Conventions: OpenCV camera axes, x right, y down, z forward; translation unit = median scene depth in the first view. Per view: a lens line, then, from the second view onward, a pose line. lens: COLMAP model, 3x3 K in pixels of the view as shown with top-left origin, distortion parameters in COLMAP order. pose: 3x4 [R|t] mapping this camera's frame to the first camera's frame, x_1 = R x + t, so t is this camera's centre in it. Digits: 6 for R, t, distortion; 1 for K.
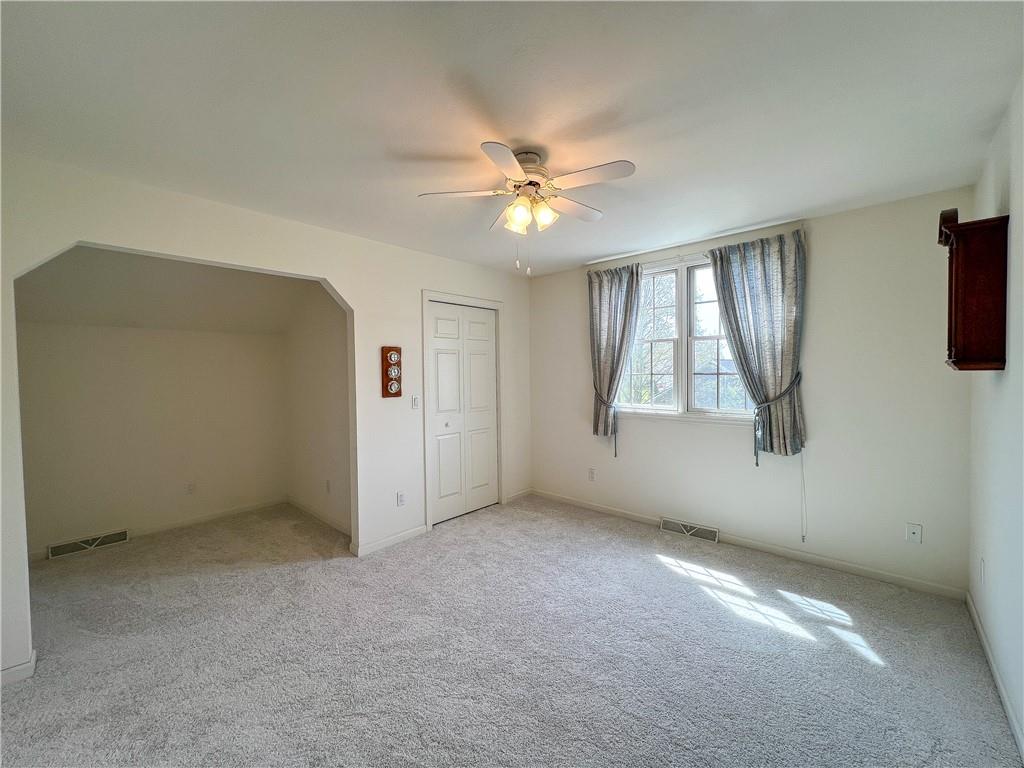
lens RADIAL K [[408.8, 0, 510.7], [0, 408.8, 382.3], [0, 0, 1]] dist [-0.001829, 0.000125]
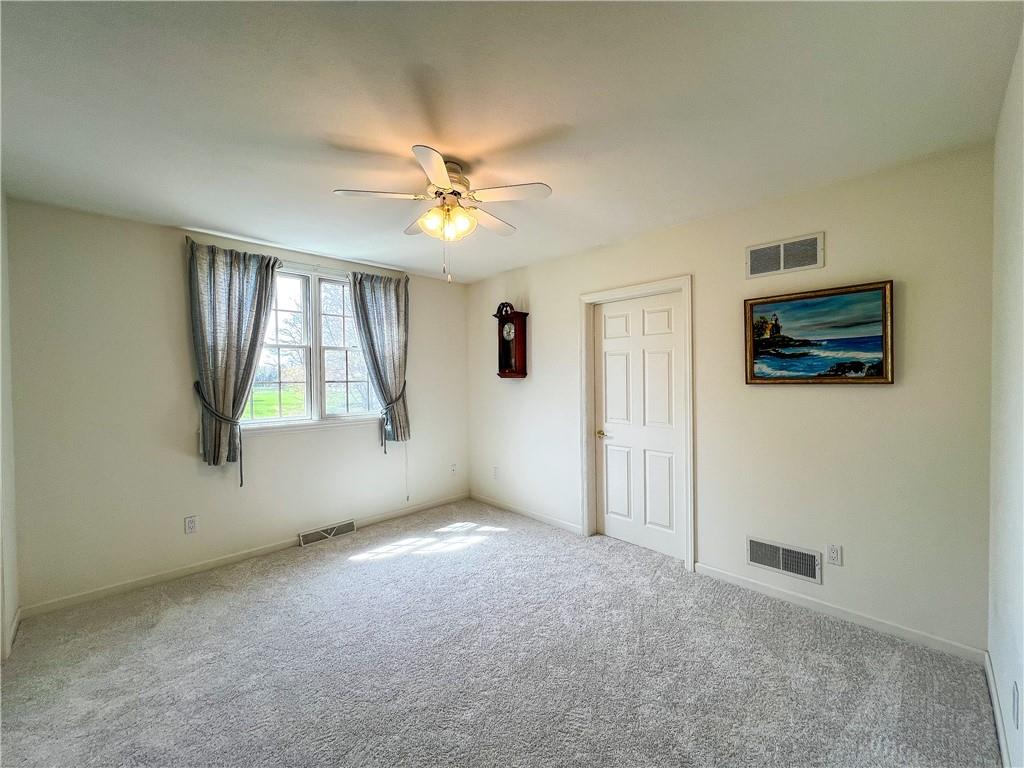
lens RADIAL K [[408.8, 0, 510.7], [0, 408.8, 382.3], [0, 0, 1]] dist [-0.001829, 0.000125]
pose [[0.057797, -0.003121, 0.998323, -0.617212], [0.032960, 0.999456, 0.001216, -0.005482], [-0.997784, 0.032834, 0.057869, 0.510715]]
